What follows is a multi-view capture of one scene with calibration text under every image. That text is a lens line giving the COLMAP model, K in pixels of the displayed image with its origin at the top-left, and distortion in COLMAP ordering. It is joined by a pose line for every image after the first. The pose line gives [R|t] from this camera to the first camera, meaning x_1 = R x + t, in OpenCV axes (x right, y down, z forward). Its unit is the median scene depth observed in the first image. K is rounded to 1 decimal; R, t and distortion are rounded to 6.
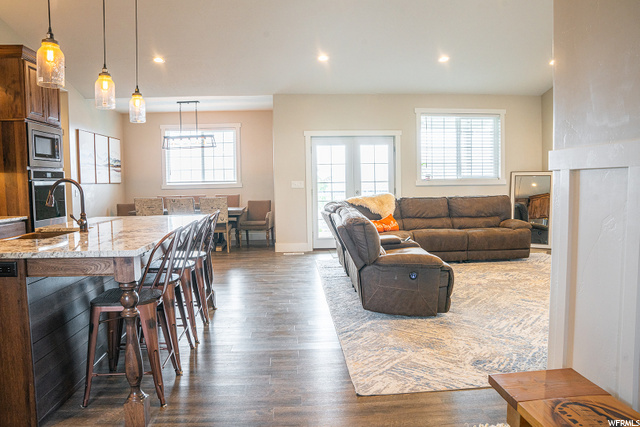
lens RADIAL K [[453.7, 0, 312.2], [0, 453.7, 213.5], [0, 0, 1]] dist [-0.172033, 0.125139]
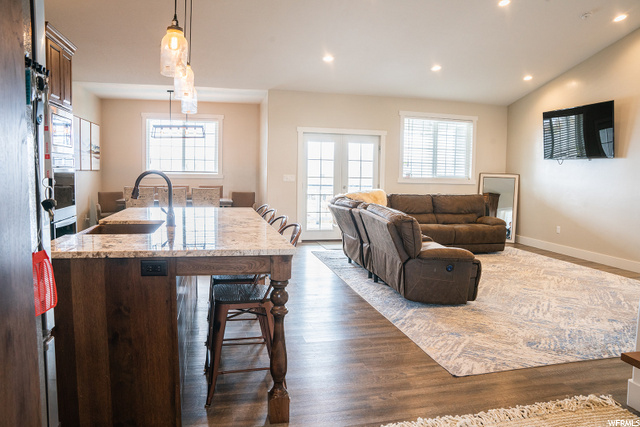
lens RADIAL K [[438.6, 0, 313.3], [0, 438.6, 214.6], [0, 0, 1]] dist [-0.170795, 0.119929]
pose [[0.985996, 0.020336, 0.165527, -0.161847], [-0.024411, 0.999446, 0.022622, -0.005519], [-0.164975, -0.026346, 0.985946, 0.003997]]
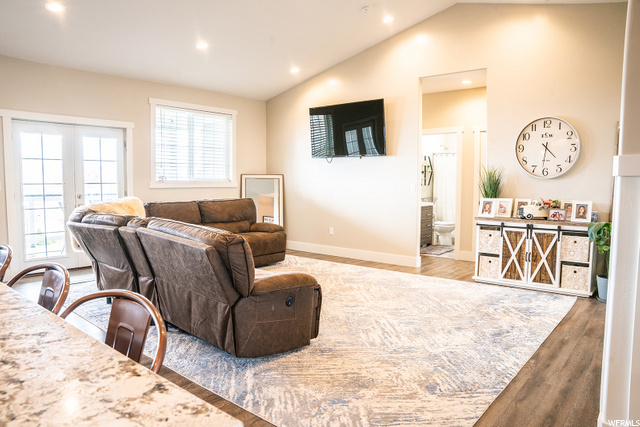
lens RADIAL K [[438.6, 0, 313.3], [0, 438.6, 214.6], [0, 0, 1]] dist [-0.170795, 0.119929]
pose [[0.691793, -0.032896, 0.721346, -0.168309], [0.033909, 0.999340, 0.013054, -0.013842], [-0.721299, 0.015430, 0.692452, 0.243374]]
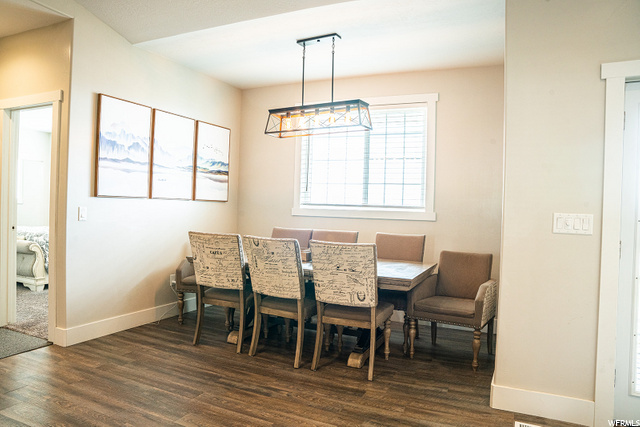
lens RADIAL K [[438.6, 0, 313.3], [0, 438.6, 214.6], [0, 0, 1]] dist [-0.170795, 0.119929]
pose [[0.873965, 0.048850, -0.483528, -0.059100], [-0.078100, 0.996121, -0.040527, -0.048213], [0.479673, 0.073183, 0.874390, 0.721727]]
